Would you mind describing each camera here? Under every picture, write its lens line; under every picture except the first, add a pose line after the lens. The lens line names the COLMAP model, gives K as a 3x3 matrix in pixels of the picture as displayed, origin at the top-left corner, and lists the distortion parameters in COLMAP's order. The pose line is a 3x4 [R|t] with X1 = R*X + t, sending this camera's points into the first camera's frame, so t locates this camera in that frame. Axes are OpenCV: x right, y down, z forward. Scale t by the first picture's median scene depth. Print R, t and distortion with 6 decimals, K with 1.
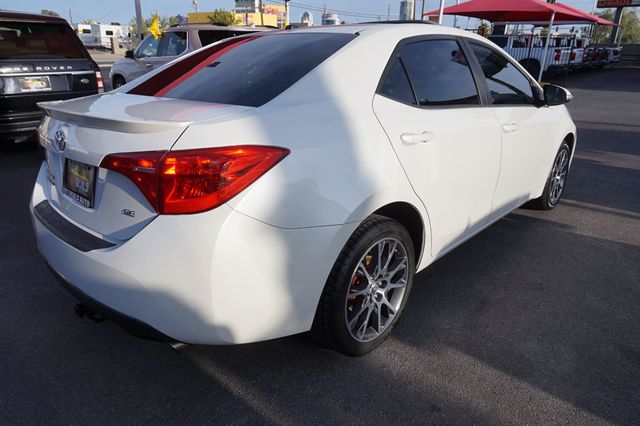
lens RADIAL K [[430.4, 0, 315.4], [0, 430.4, 212.7], [0, 0, 1]] dist [-0.024594, 0.010394]
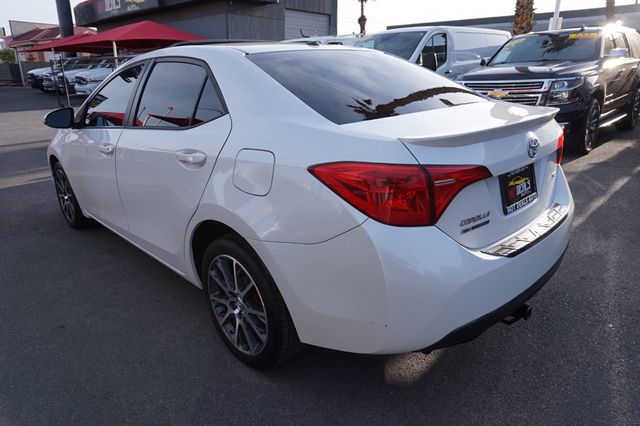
lens RADIAL K [[430.4, 0, 315.4], [0, 430.4, 212.7], [0, 0, 1]] dist [-0.024594, 0.010394]
pose [[0.030719, -0.308887, 0.950603, -1.591963], [0.359056, 0.890980, 0.277910, -0.490110], [-0.932810, 0.332783, 0.138278, 1.354636]]
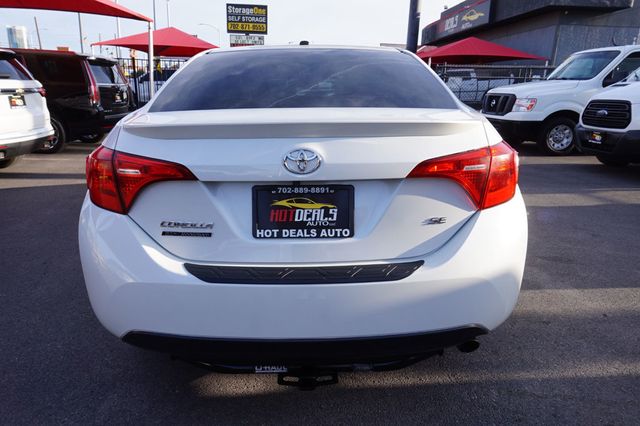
lens RADIAL K [[430.4, 0, 315.4], [0, 430.4, 212.7], [0, 0, 1]] dist [-0.024594, 0.010394]
pose [[0.713470, -0.181465, 0.676780, -1.081617], [0.229243, 0.973179, 0.019268, -0.082683], [-0.662125, 0.141399, 0.735933, 0.405740]]
